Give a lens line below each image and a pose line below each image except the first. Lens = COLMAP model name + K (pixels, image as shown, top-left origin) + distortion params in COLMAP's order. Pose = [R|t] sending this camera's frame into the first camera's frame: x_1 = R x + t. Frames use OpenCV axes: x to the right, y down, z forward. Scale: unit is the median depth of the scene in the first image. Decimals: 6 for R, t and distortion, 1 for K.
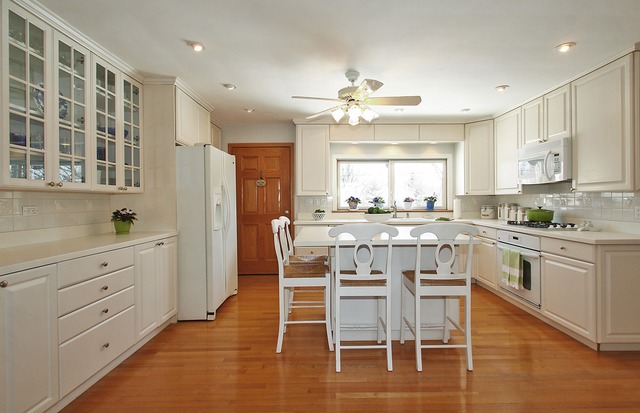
lens RADIAL K [[308.9, 0, 332.0], [0, 308.9, 202.7], [0, 0, 1]] dist [0.003269, 0.000208]
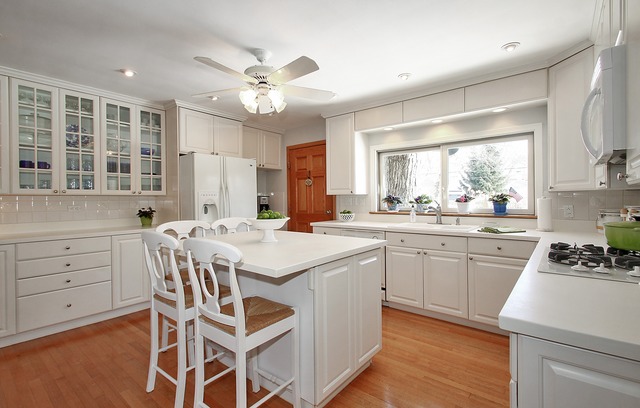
lens RADIAL K [[293.9, 0, 330.9], [0, 293.9, 202.3], [0, 0, 1]] dist [0.001177, 0.000096]
pose [[0.779526, 0.006326, -0.626338, 0.455490], [0.000080, 0.999948, 0.010199, -0.009405], [0.626370, -0.008000, 0.779485, 0.314133]]
